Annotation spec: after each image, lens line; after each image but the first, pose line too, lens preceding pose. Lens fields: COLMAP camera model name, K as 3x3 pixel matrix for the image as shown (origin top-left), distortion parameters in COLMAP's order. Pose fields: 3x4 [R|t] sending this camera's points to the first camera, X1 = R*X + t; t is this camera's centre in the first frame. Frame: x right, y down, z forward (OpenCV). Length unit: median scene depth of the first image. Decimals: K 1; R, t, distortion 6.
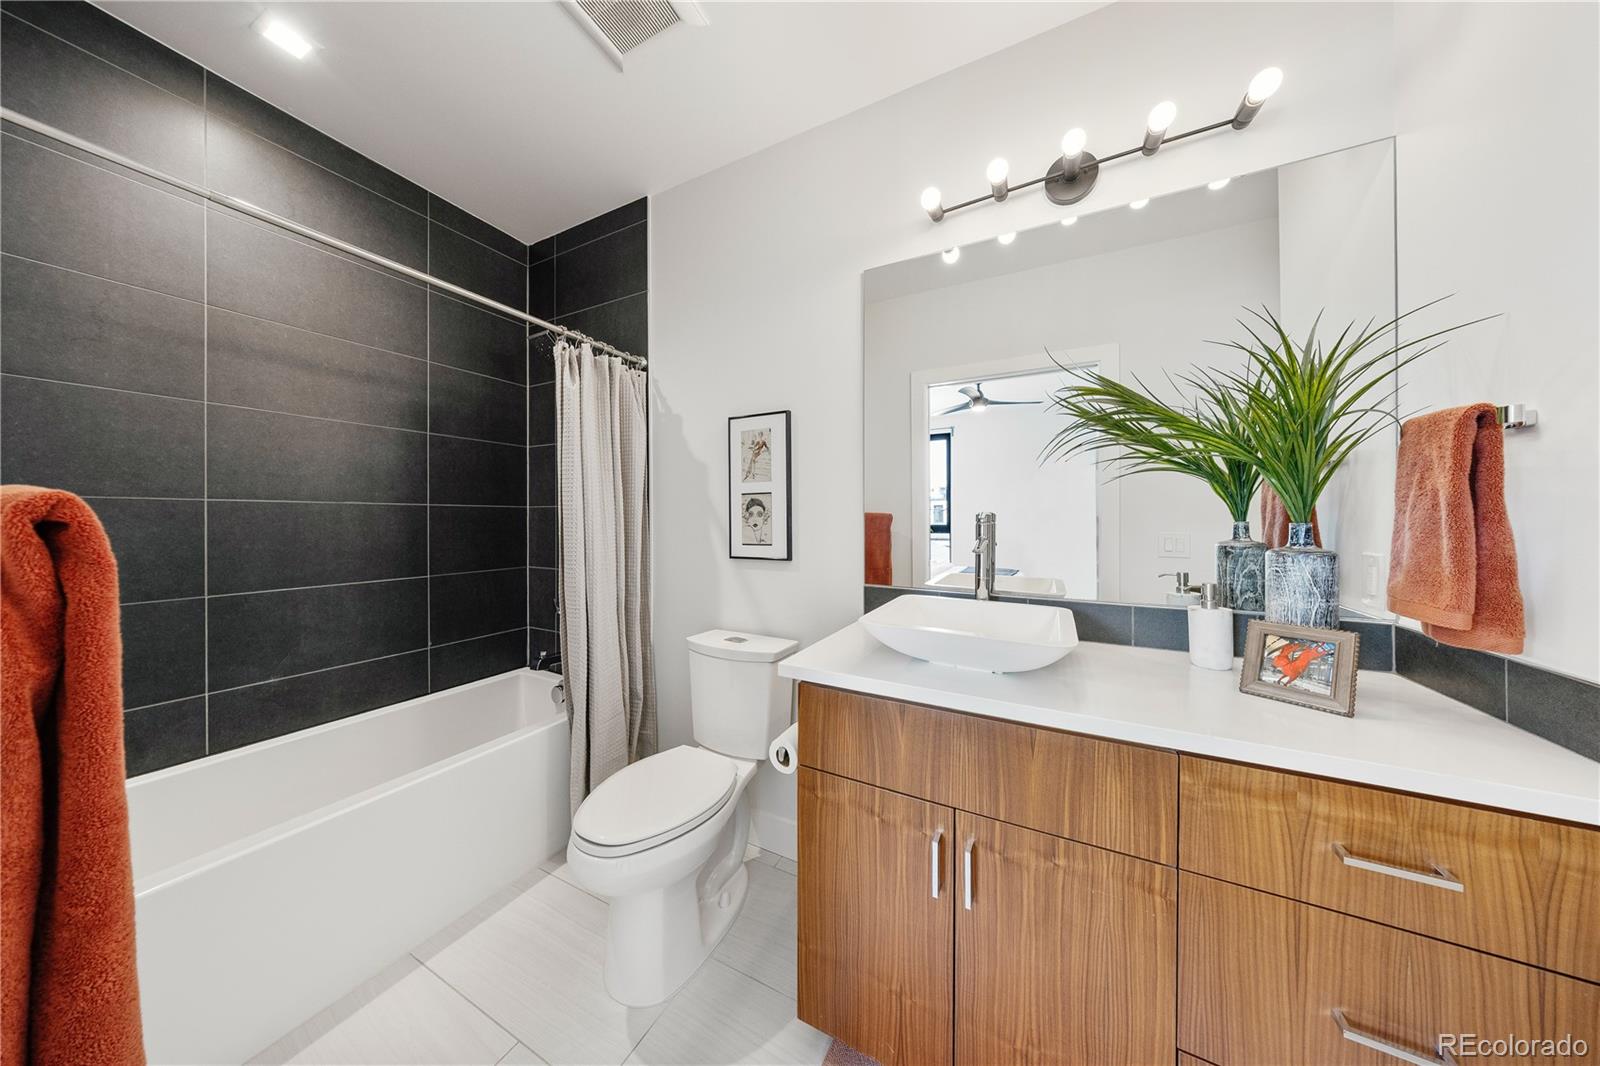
lens RADIAL K [[466.9, 0, 805.8], [0, 466.9, 523.3], [0, 0, 1]] dist [-0.007403, -0.000061]
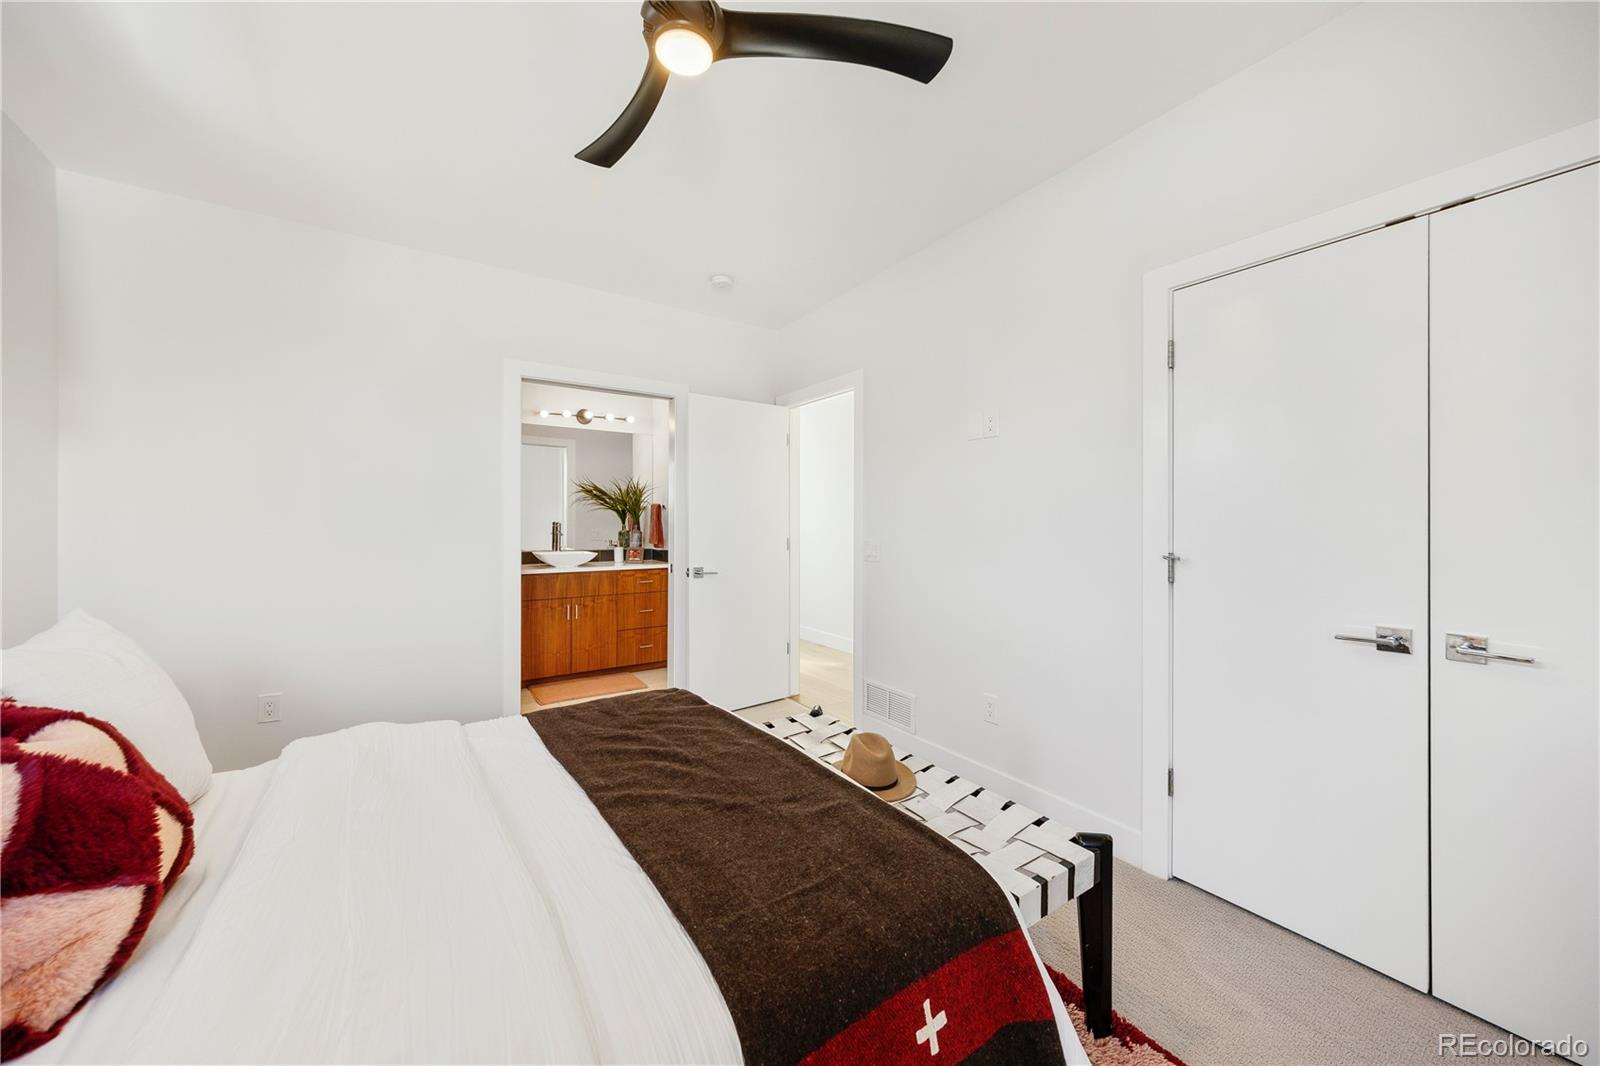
lens RADIAL K [[538.5, 0, 806.0], [0, 538.5, 519.2], [0, 0, 1]] dist [-0.001768, -0.000531]
pose [[0.454043, -0.001668, 0.890978, -2.111547], [0.007915, 0.999966, -0.002161, -0.025903], [-0.890945, 0.008034, 0.454040, -2.121556]]
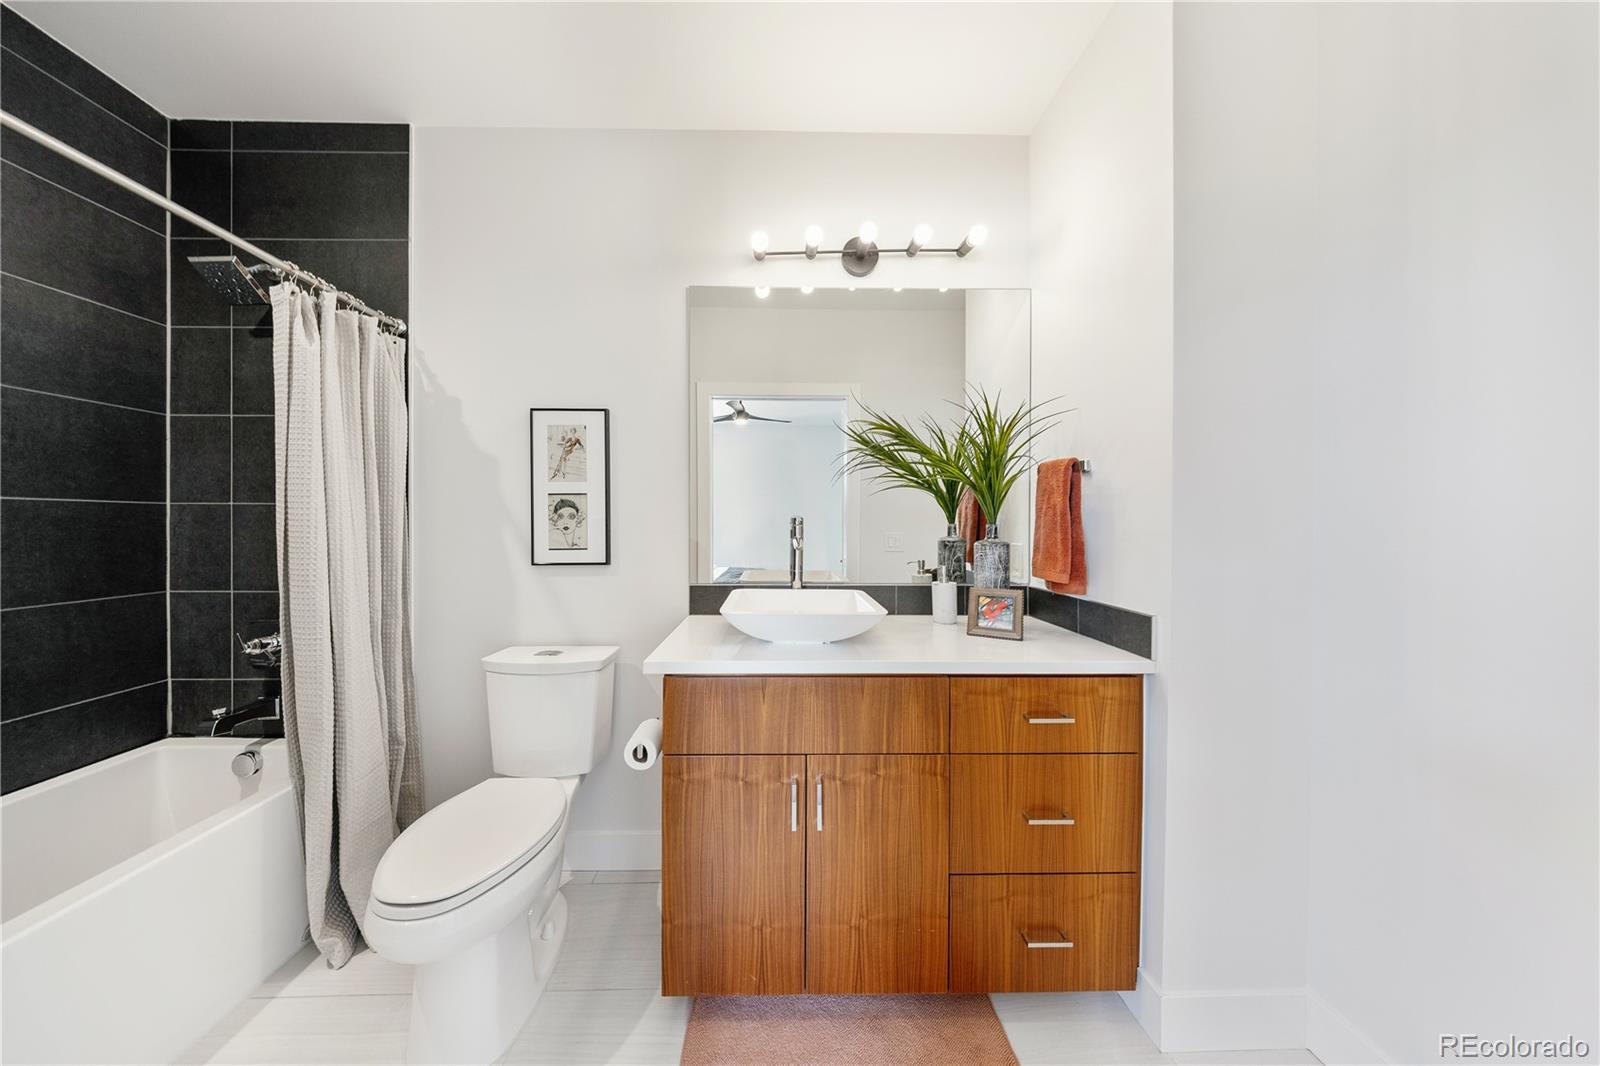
lens RADIAL K [[466.9, 0, 790.0], [0, 466.9, 531.5], [0, 0, 1]] dist [-0.007403, -0.000061]
pose [[0.878826, -0.007068, 0.477090, -0.223295], [0.003335, 0.999957, 0.008670, 0.006074], [-0.477131, -0.006029, 0.878812, -0.046811]]
